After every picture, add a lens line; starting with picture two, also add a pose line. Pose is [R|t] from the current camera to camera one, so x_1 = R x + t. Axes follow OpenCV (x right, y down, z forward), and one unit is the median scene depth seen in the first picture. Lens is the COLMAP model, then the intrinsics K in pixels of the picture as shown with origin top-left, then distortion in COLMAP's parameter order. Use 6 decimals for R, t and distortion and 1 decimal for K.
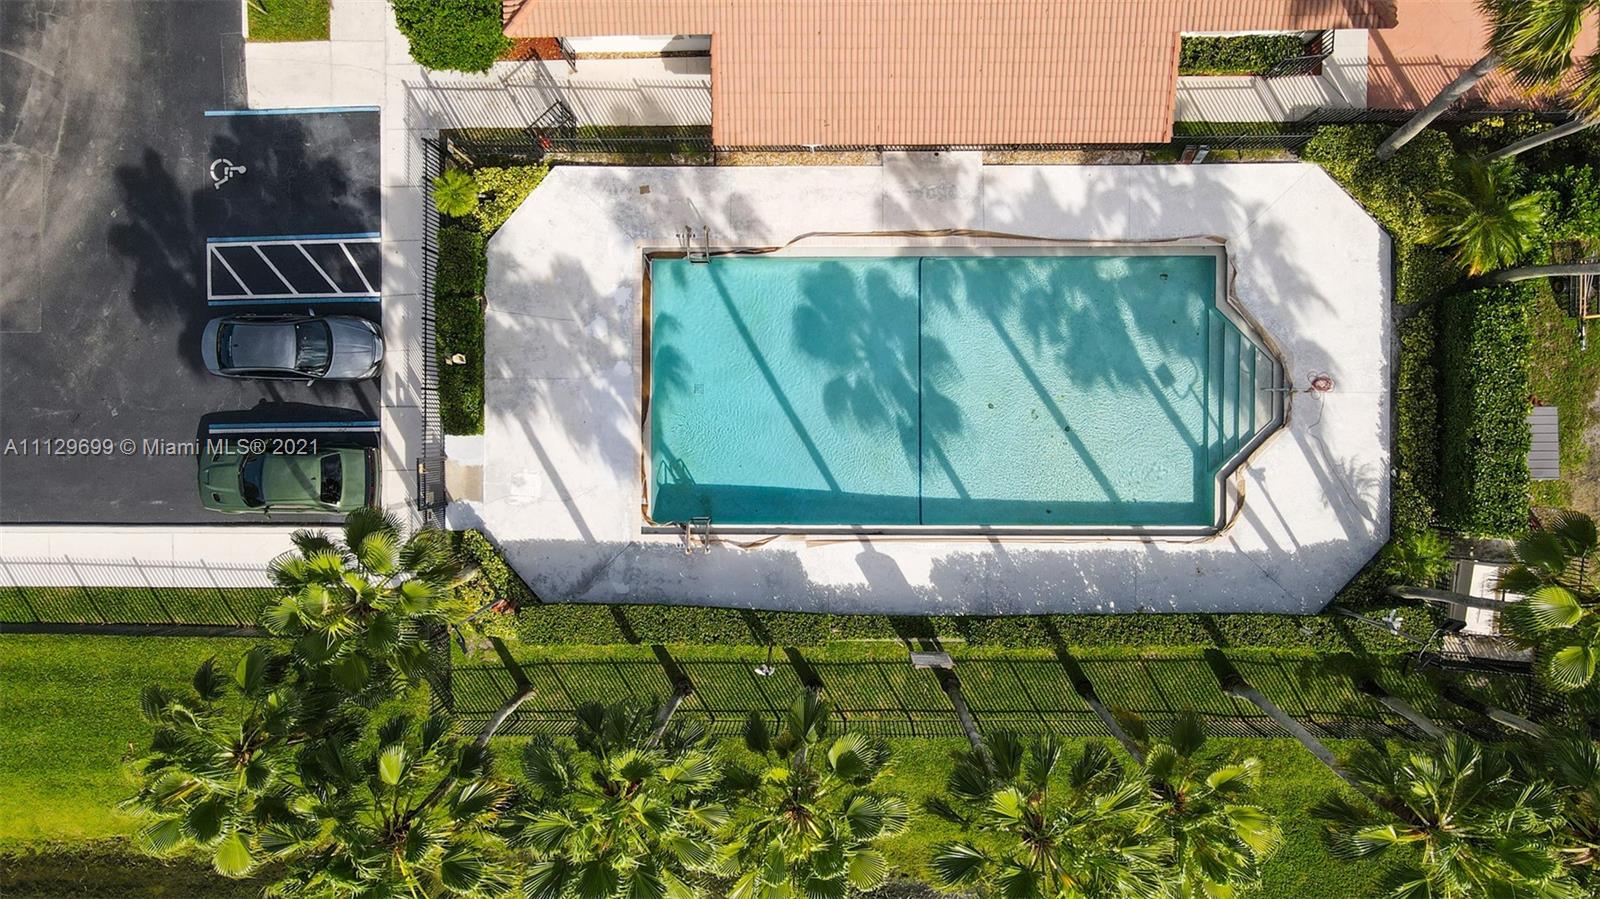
lens RADIAL K [[1212.4, 0, 800.0], [0, 1212.4, 449.5], [0, 0, 1]] dist [-0.011639, 0.029815]
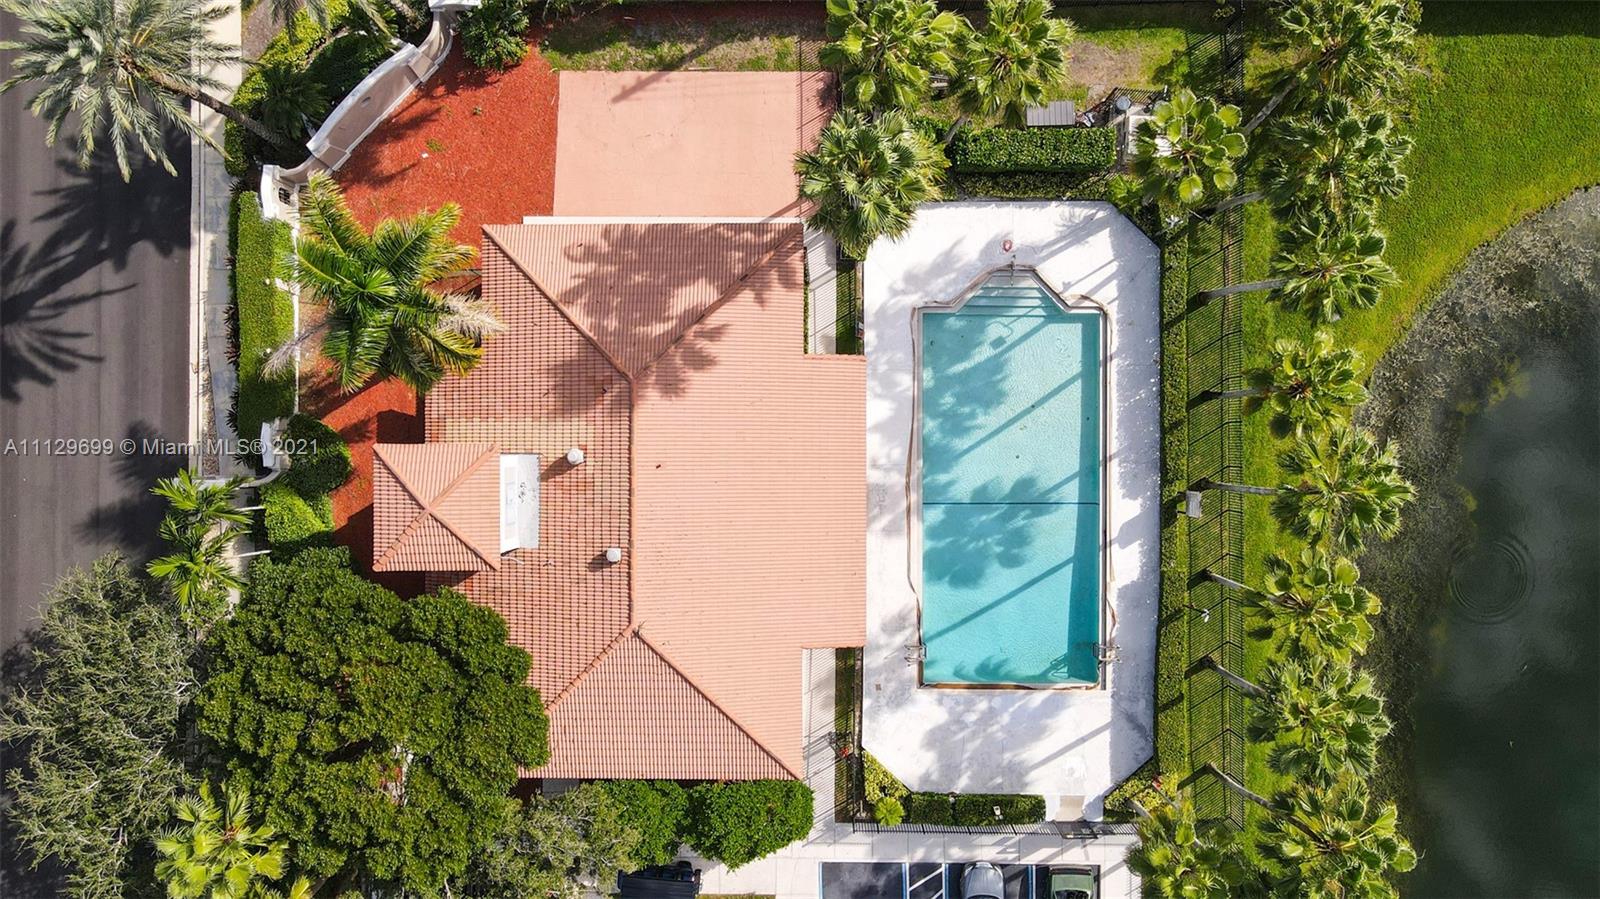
lens RADIAL K [[1212.4, 0, 800.0], [0, 1212.4, 449.5], [0, 0, 1]] dist [-0.011639, 0.029815]
pose [[-0.000848, -0.999766, 0.021621, 0.137402], [0.999273, -0.001671, -0.038097, -0.254395], [0.038124, 0.021573, 0.999040, -0.529378]]
